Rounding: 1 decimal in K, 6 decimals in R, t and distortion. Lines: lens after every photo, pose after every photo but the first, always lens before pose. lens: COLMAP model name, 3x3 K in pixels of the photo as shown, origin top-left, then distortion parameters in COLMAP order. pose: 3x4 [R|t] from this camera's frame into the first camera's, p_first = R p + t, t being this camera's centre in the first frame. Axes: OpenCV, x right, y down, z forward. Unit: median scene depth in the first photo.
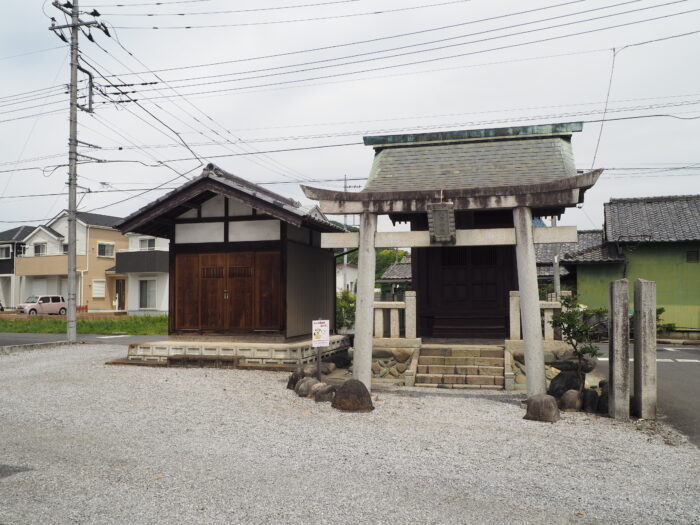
lens RADIAL K [[609.2, 0, 347.8], [0, 609.2, 266.4], [0, 0, 1]] dist [-0.045394, -0.013638]
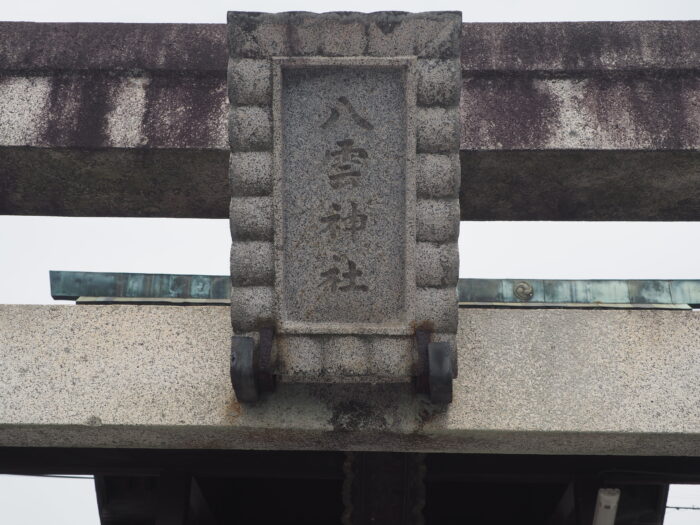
lens RADIAL K [[1059.8, 0, 351.6], [0, 1059.8, 261.5], [0, 0, 1]] dist [0.012159, 0.000000]
pose [[0.971108, 0.135874, 0.196183, 0.078015], [-0.037849, 0.899373, -0.435540, 0.017290], [-0.235620, 0.415531, 0.878531, 0.549206]]
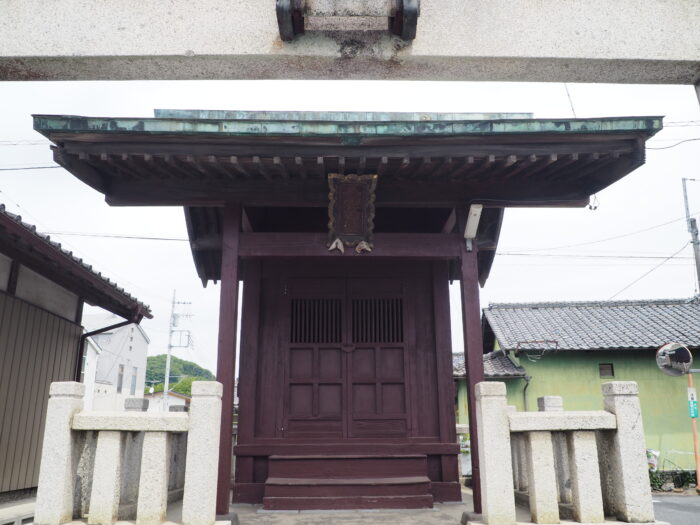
lens RADIAL K [[576.2, 0, 349.6], [0, 576.2, 266.8], [0, 0, 1]] dist [-0.045743, 0.005165]
pose [[0.961530, 0.077556, 0.263524, 0.079552], [-0.014320, 0.972164, -0.233862, 0.047145], [-0.274327, 0.221091, 0.935876, 0.577921]]
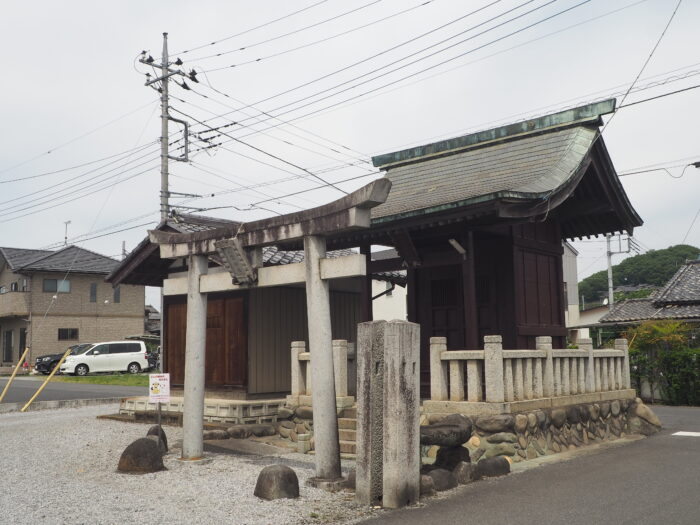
lens RADIAL K [[736.0, 0, 354.0], [0, 736.0, 266.7], [0, 0, 1]] dist [-0.014554, 0.000000]
pose [[0.894439, -0.063137, -0.442711, 0.513558], [0.036957, 0.997033, -0.067526, 0.009031], [0.445661, 0.044037, 0.894118, 0.087546]]
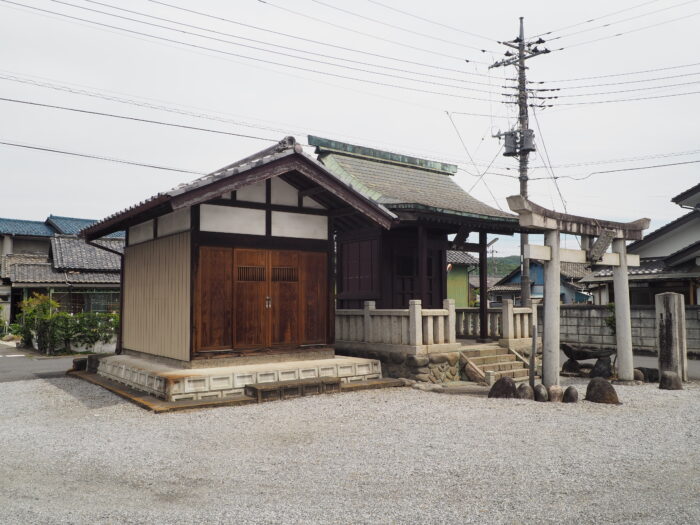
lens RADIAL K [[576.2, 0, 352.3], [0, 576.2, 261.2], [0, 0, 1]] dist [-0.045743, 0.005165]
pose [[0.610051, 0.056148, 0.790370, -0.724189], [-0.038924, 0.998405, -0.040884, 0.019245], [-0.791406, -0.005823, 0.611264, 0.456283]]
